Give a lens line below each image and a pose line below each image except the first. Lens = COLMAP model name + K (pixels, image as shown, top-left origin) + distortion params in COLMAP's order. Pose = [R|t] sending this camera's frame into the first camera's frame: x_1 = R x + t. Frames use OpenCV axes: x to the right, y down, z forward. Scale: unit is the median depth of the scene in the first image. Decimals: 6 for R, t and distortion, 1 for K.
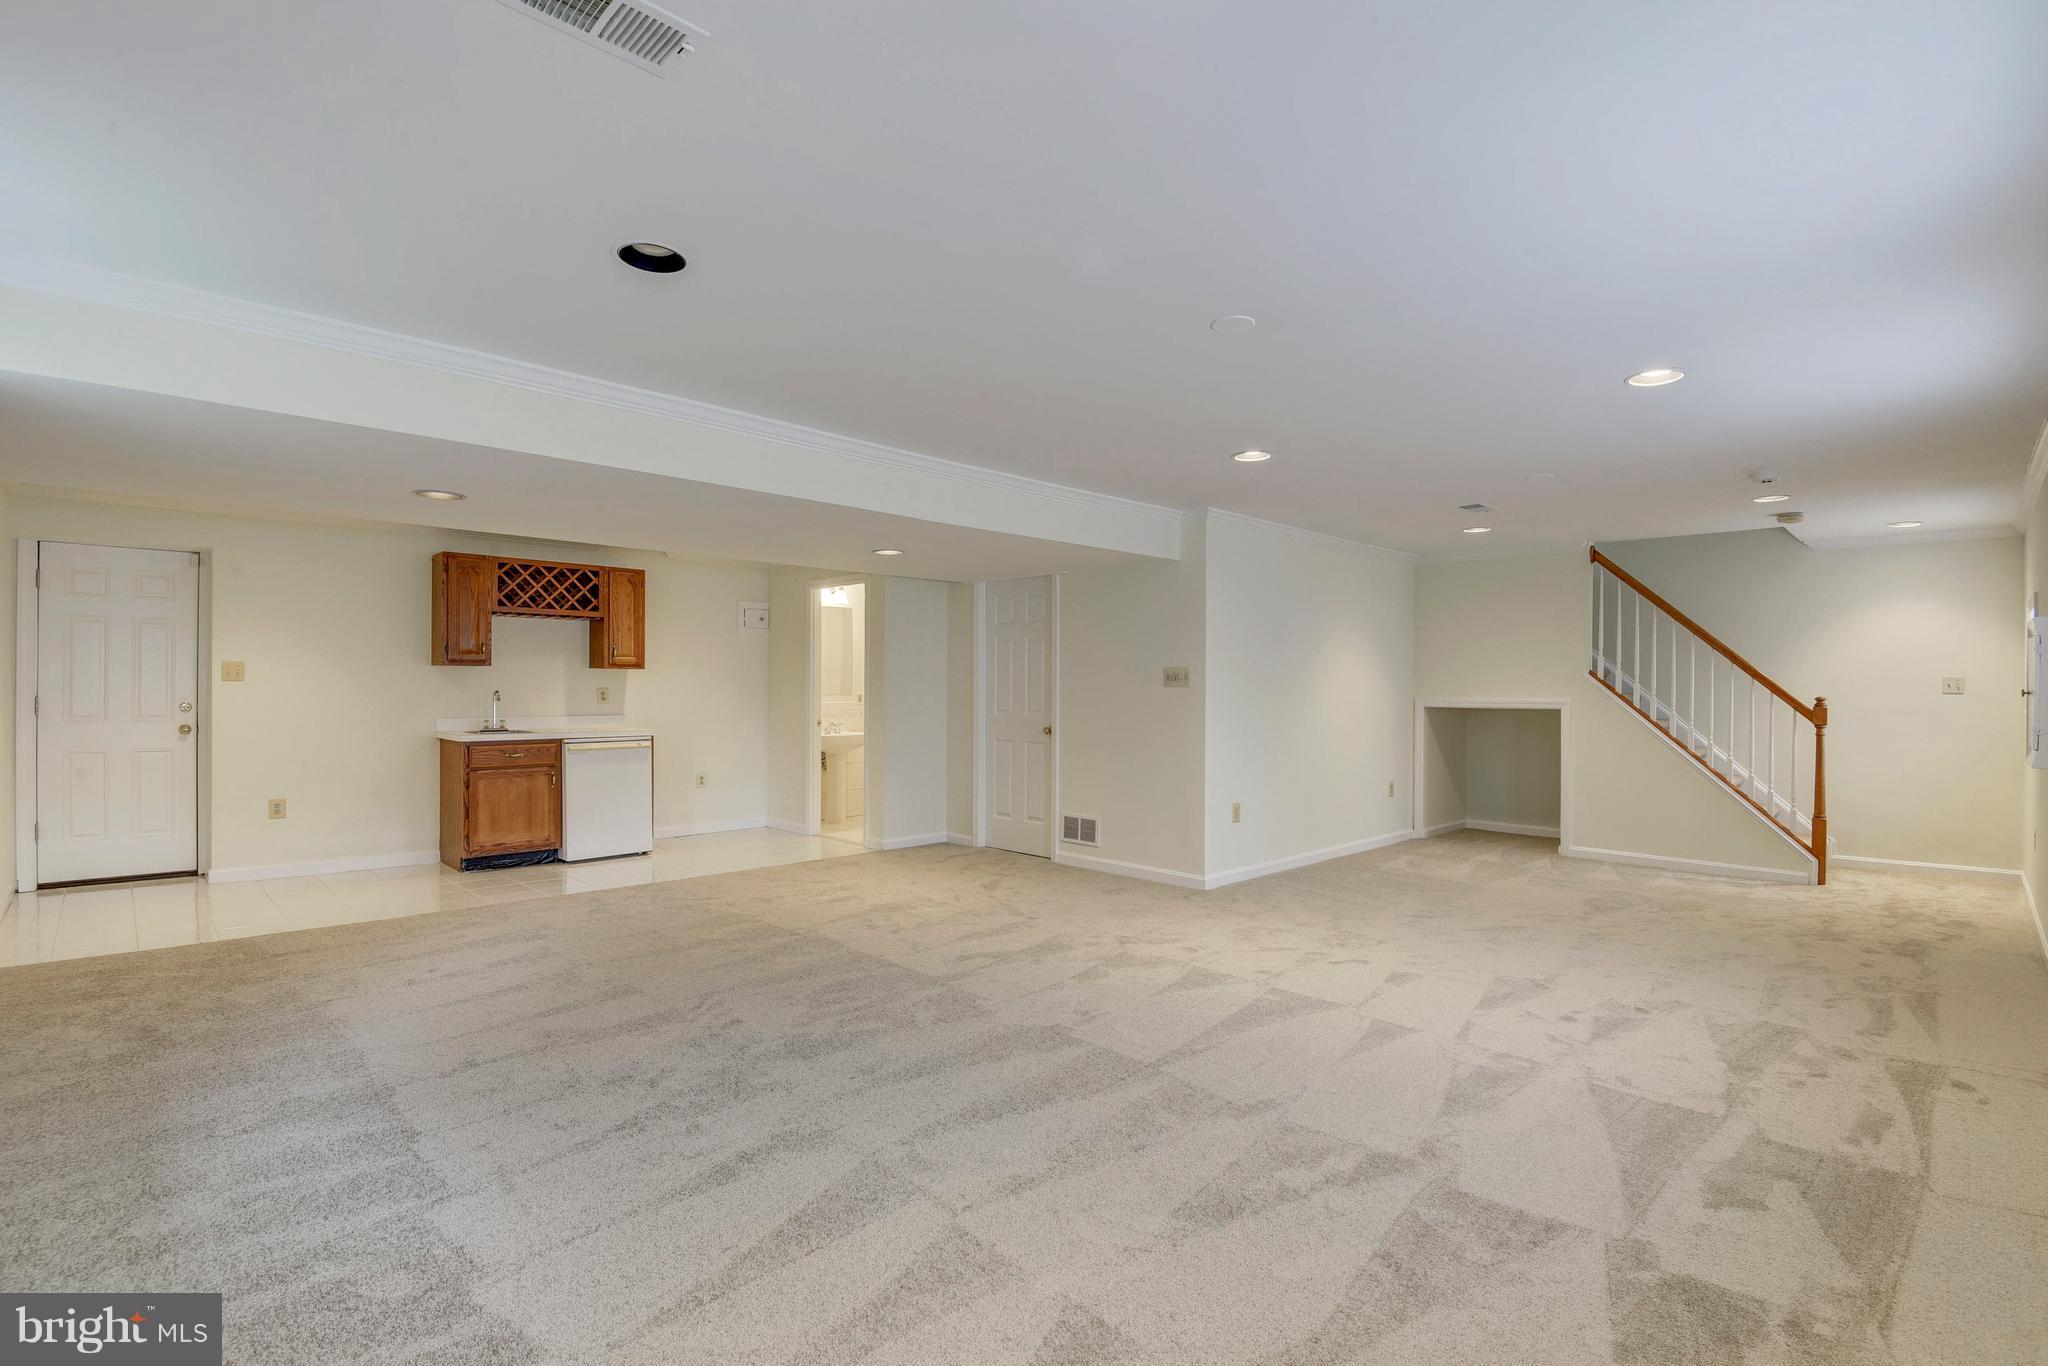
lens RADIAL K [[959.0, 0, 1016.1], [0, 959.0, 689.7], [0, 0, 1]] dist [0.000901, -0.025274]
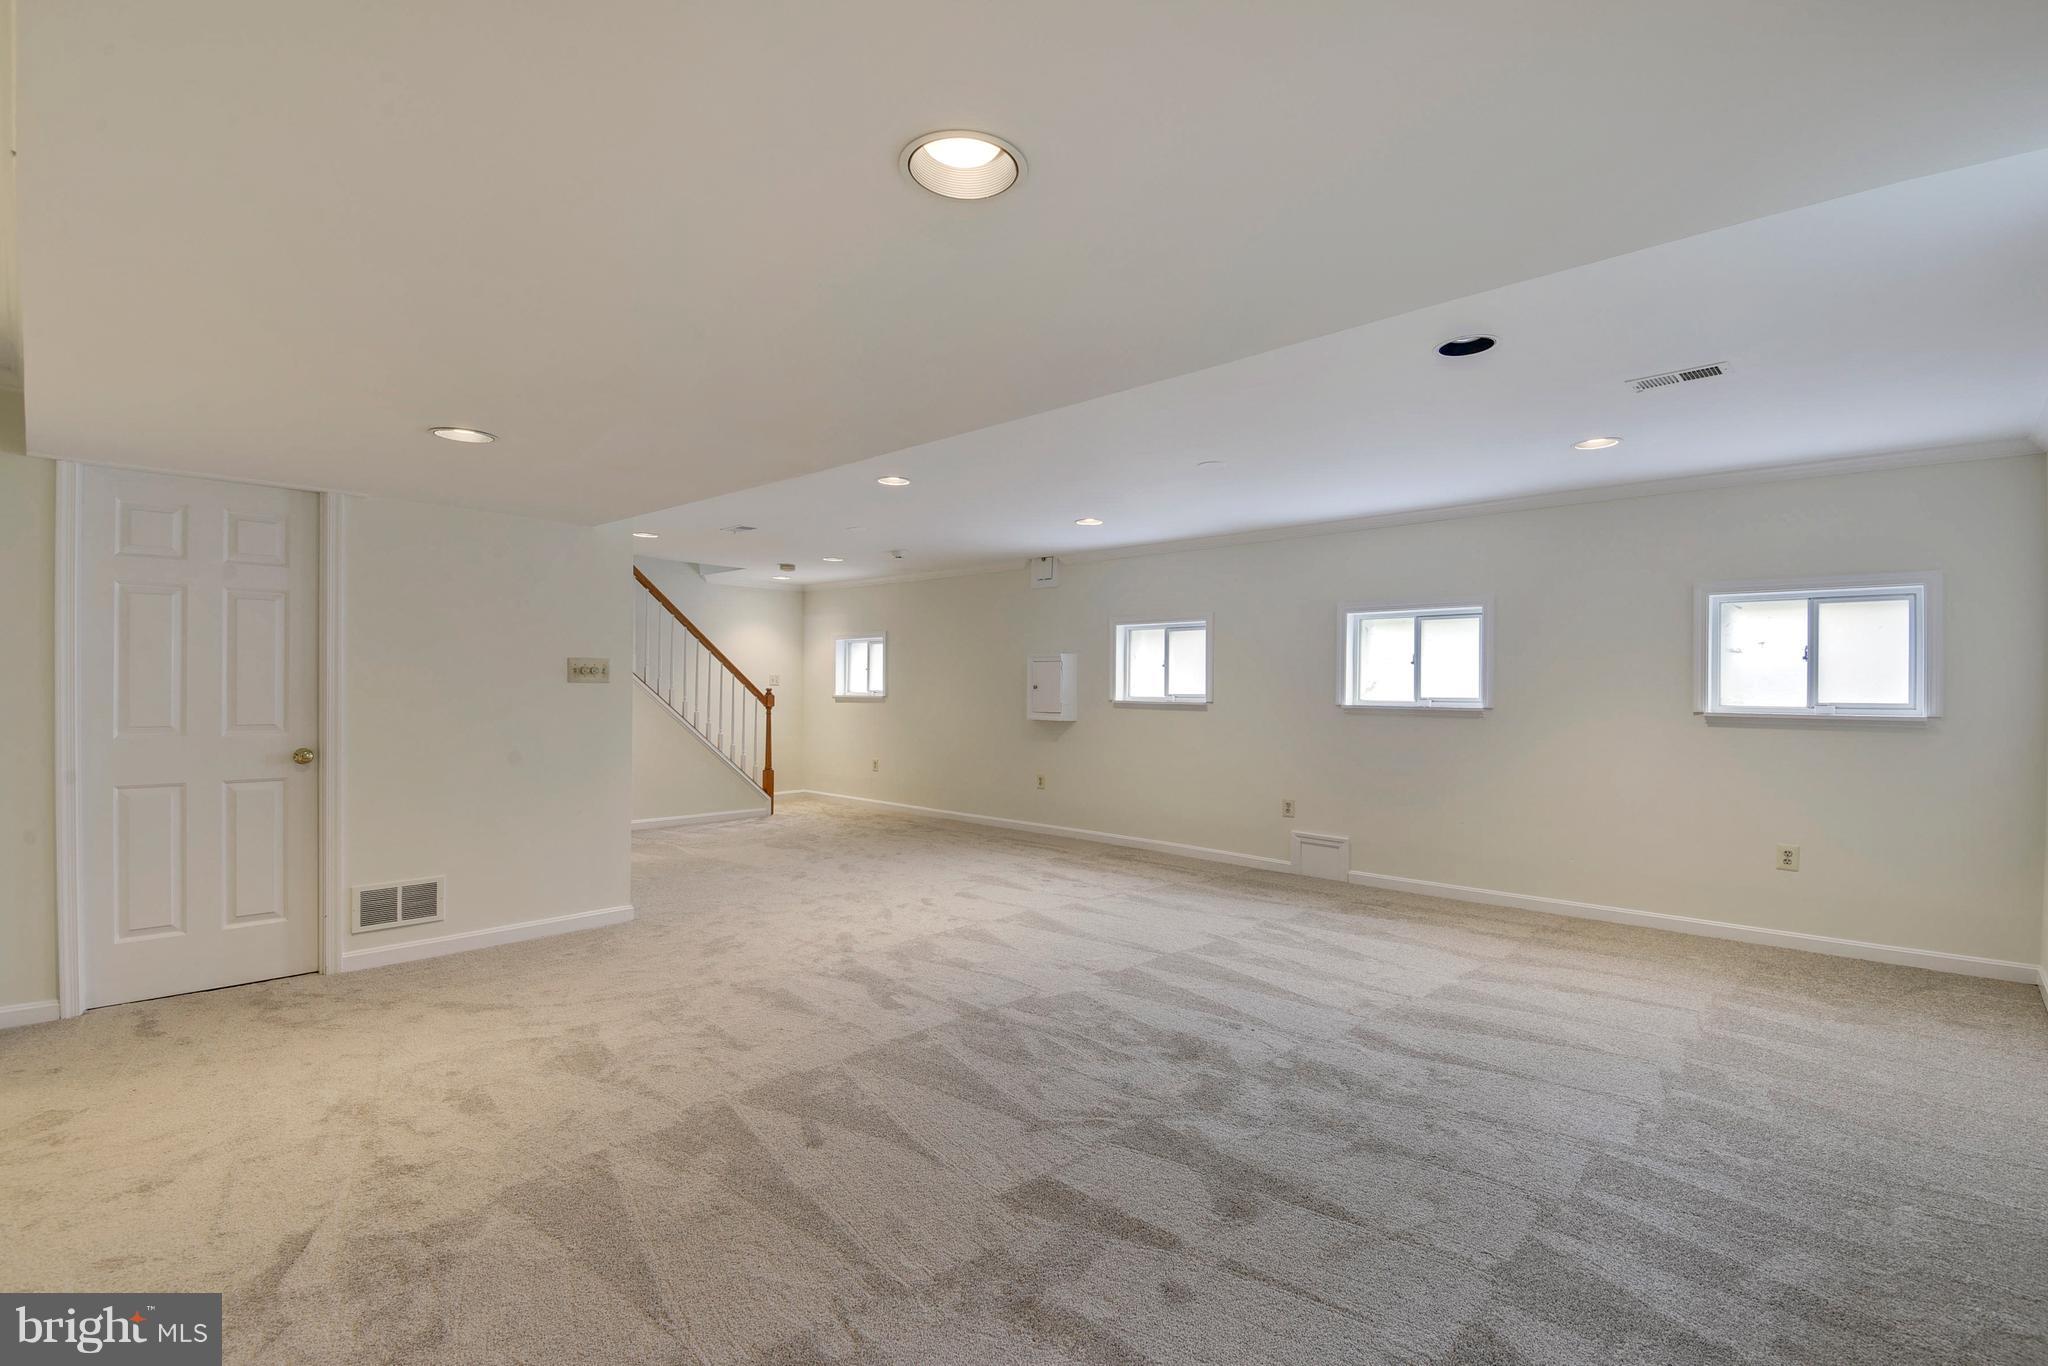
lens RADIAL K [[938.3, 0, 1029.8], [0, 938.3, 685.9], [0, 0, 1]] dist [0.022800, -0.026203]
pose [[-0.043506, -0.007375, 0.999026, -0.887834], [0.001166, 0.999972, 0.007433, -0.007916], [-0.999052, 0.001488, -0.043496, 0.918490]]
